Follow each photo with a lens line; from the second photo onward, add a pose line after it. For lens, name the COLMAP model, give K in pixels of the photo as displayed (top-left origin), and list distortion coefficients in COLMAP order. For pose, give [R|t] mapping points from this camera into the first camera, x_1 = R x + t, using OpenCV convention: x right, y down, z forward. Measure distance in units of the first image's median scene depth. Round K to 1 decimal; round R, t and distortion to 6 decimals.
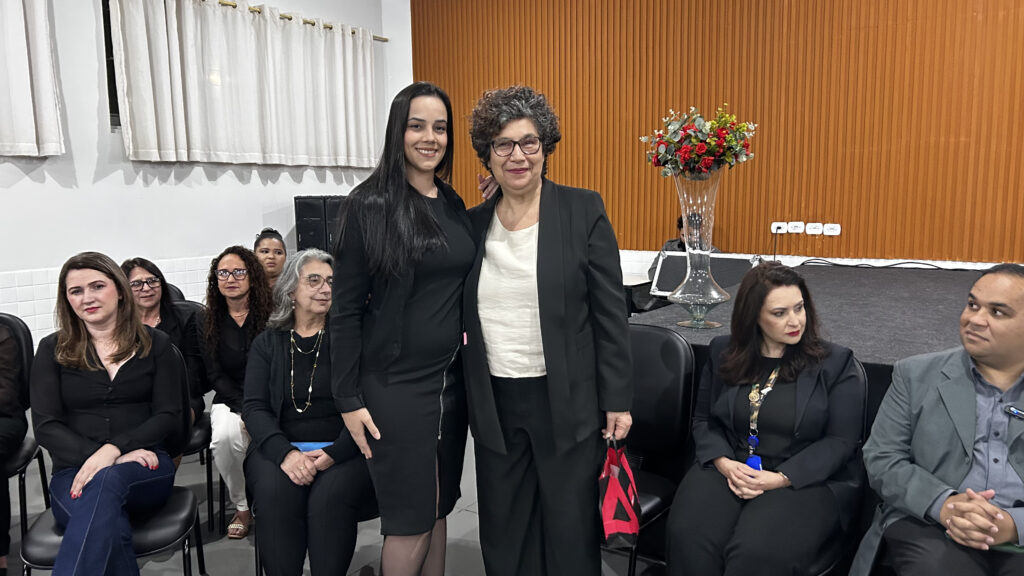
lens RADIAL K [[771.8, 0, 521.3], [0, 771.8, 290.4], [0, 0, 1]] dist [0.032476, -0.030358]
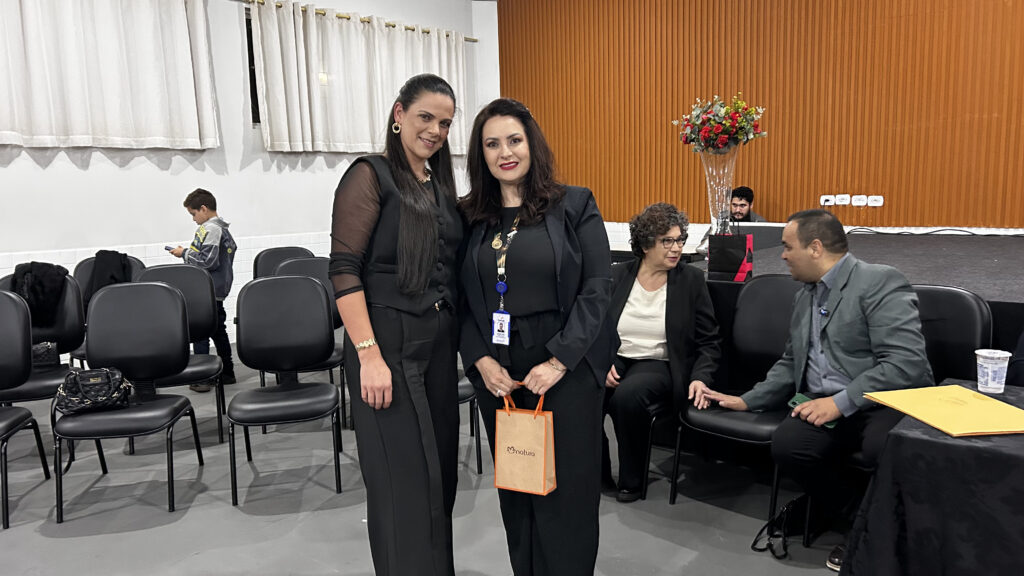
lens RADIAL K [[771.8, 0, 521.0], [0, 771.8, 292.0], [0, 0, 1]] dist [0.032476, -0.030358]
pose [[0.992884, 0.001108, -0.119078, 0.033840], [0.000849, 0.999865, 0.016387, 0.032789], [0.119080, -0.016372, 0.992750, -0.157572]]
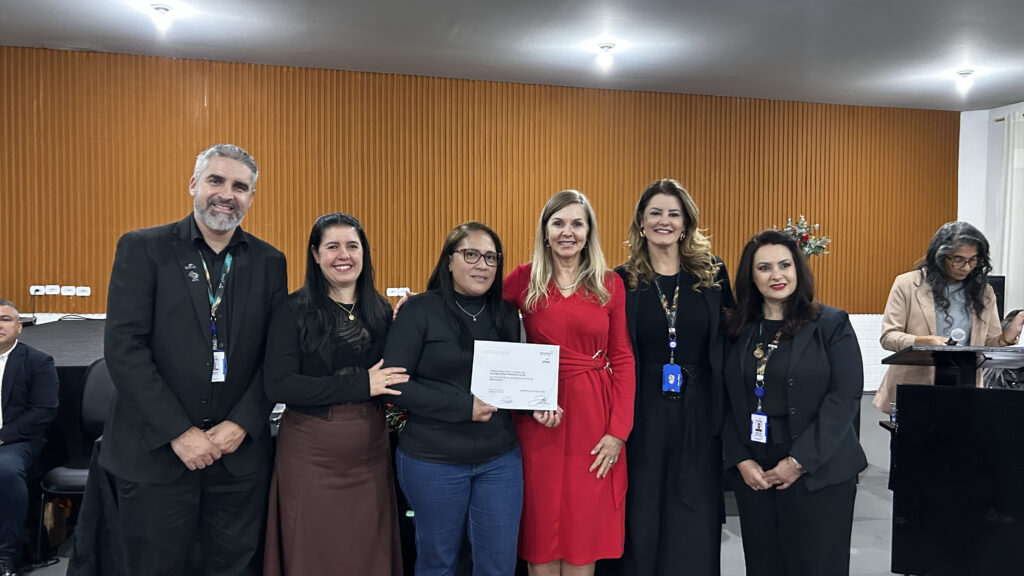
lens RADIAL K [[771.8, 0, 507.6], [0, 771.8, 289.9], [0, 0, 1]] dist [0.032476, -0.030358]
pose [[0.689628, -0.006689, 0.724133, -0.040510], [0.071339, 0.995721, -0.058742, 0.043661], [-0.720641, 0.092169, 0.687154, -0.377893]]
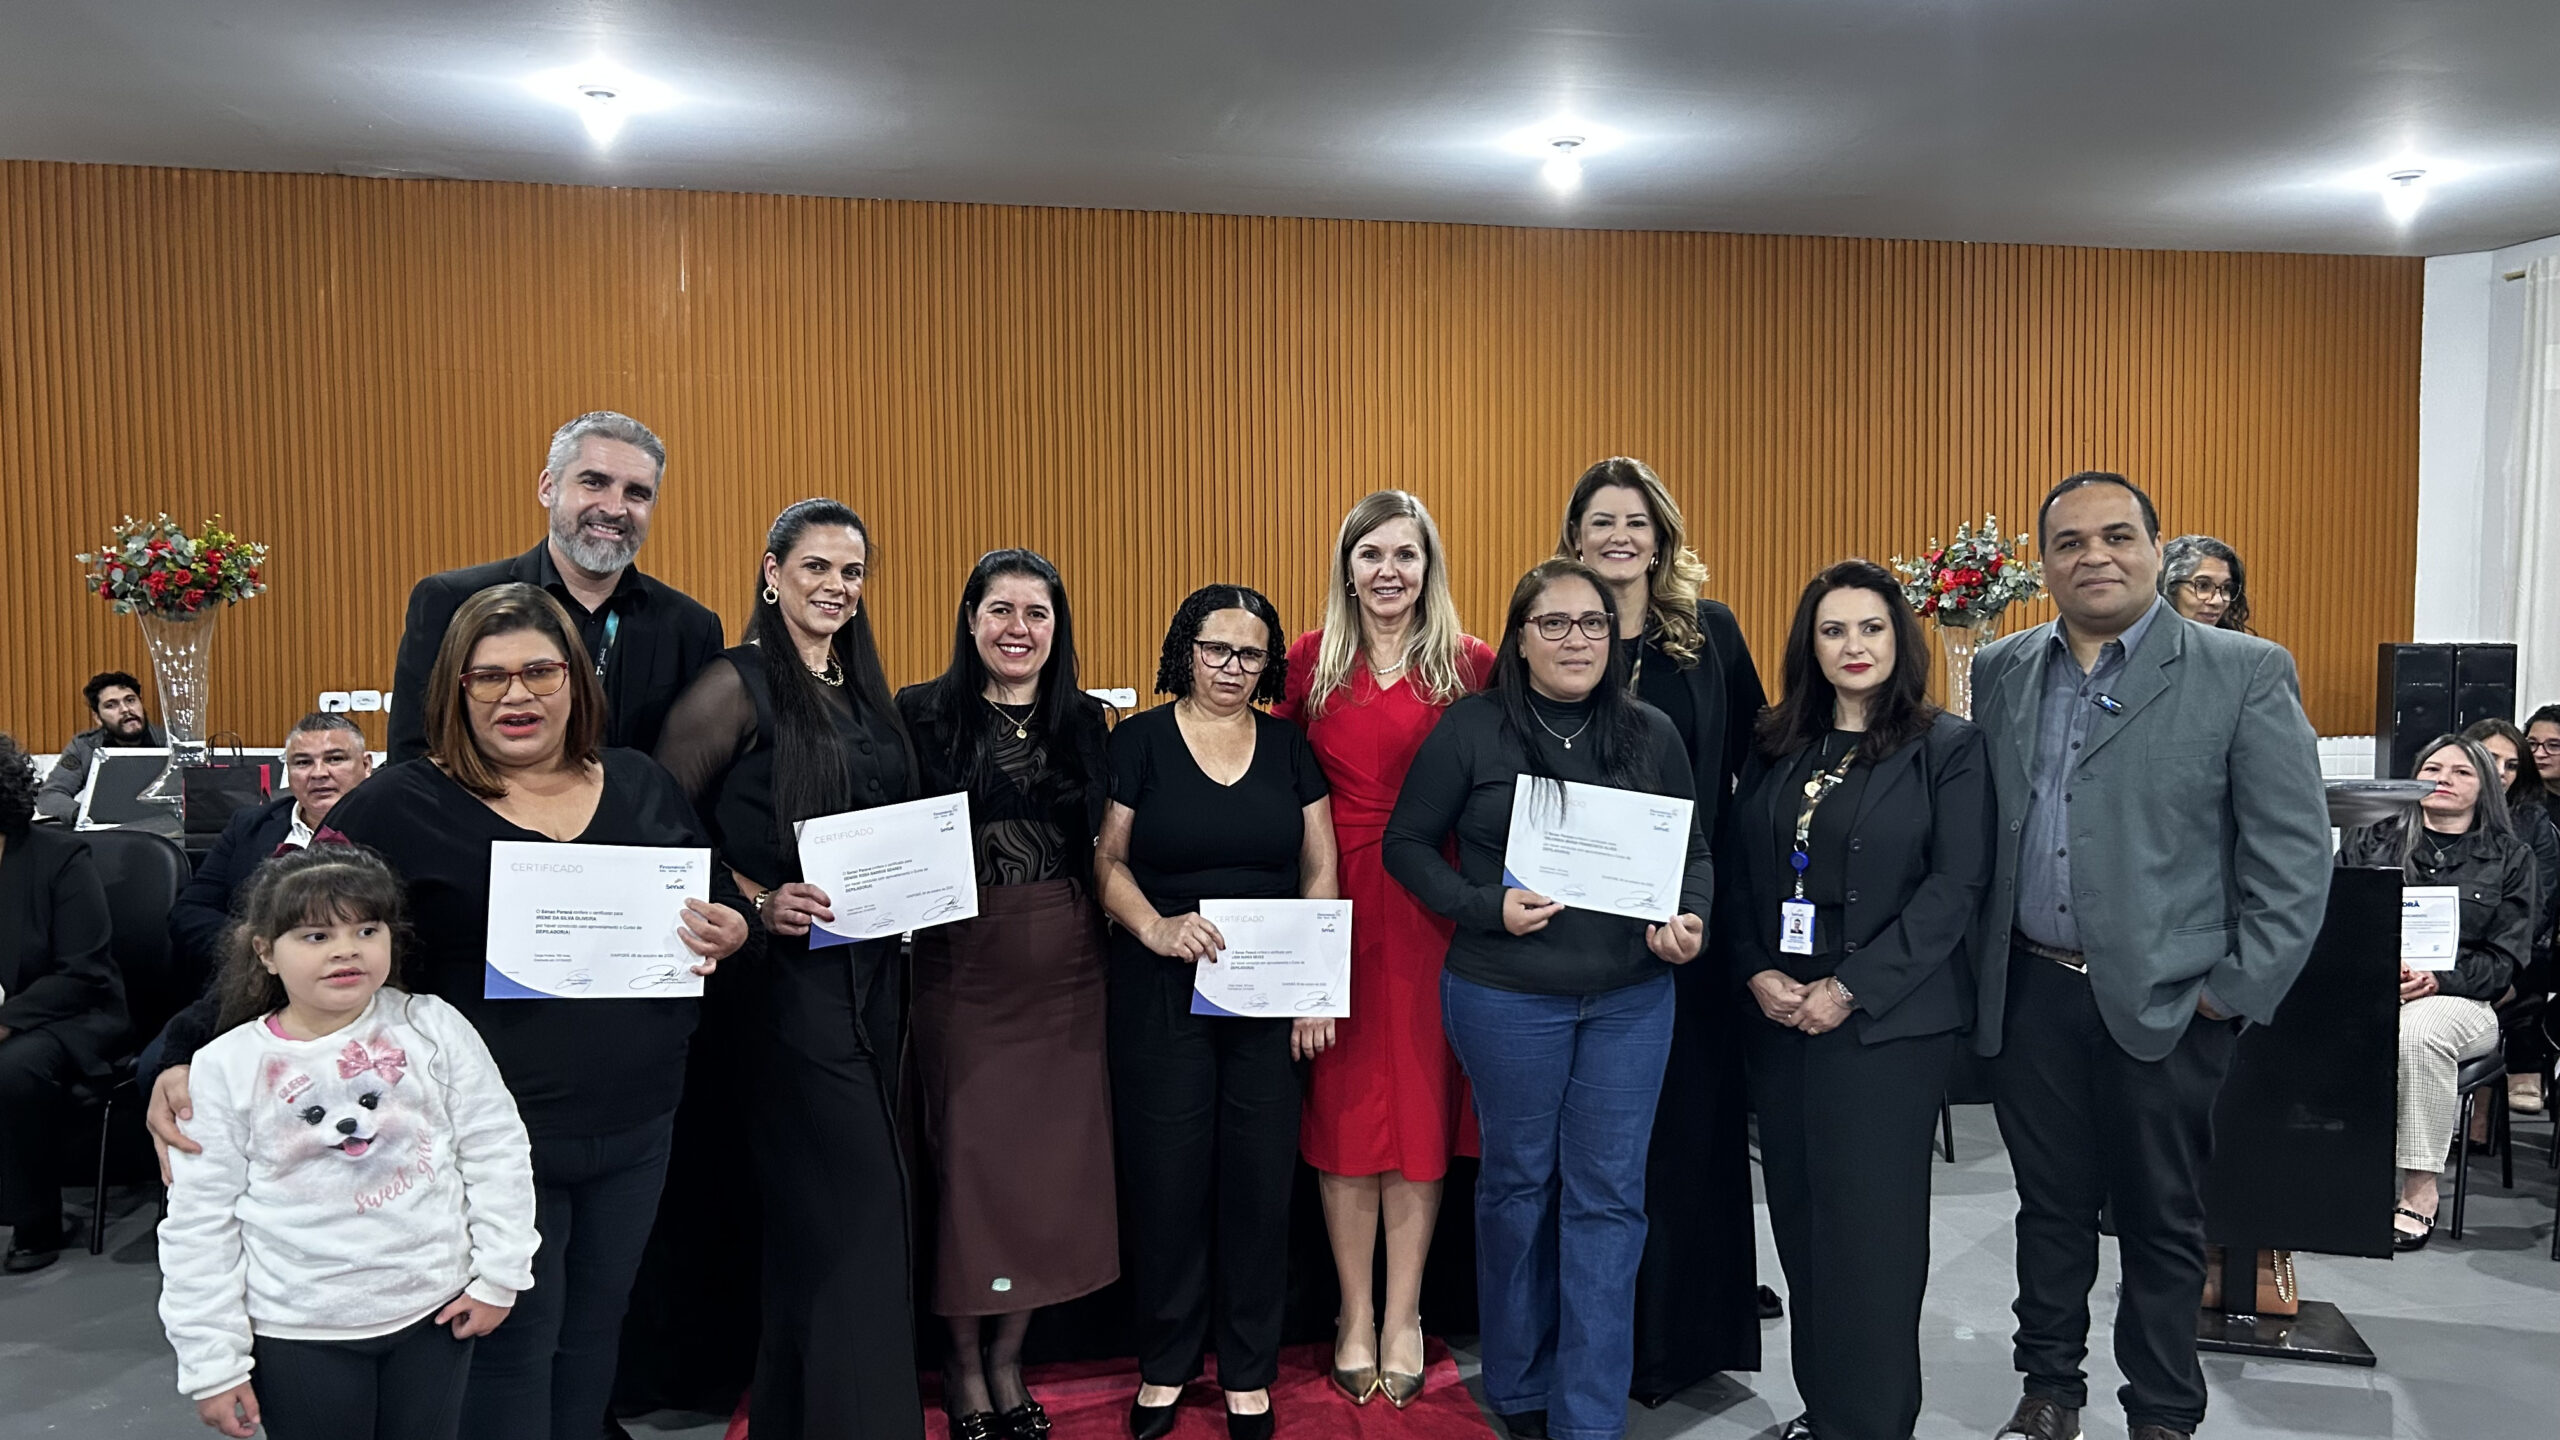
lens RADIAL K [[1929.4, 0, 1294.2], [0, 1929.4, 737.4], [0, 0, 1]] dist [0.032476, -0.030358]
pose [[0.724845, -0.028651, 0.688316, -0.135329], [0.079965, 0.995880, -0.042756, 0.062327], [-0.684256, 0.086032, 0.724150, -0.506809]]
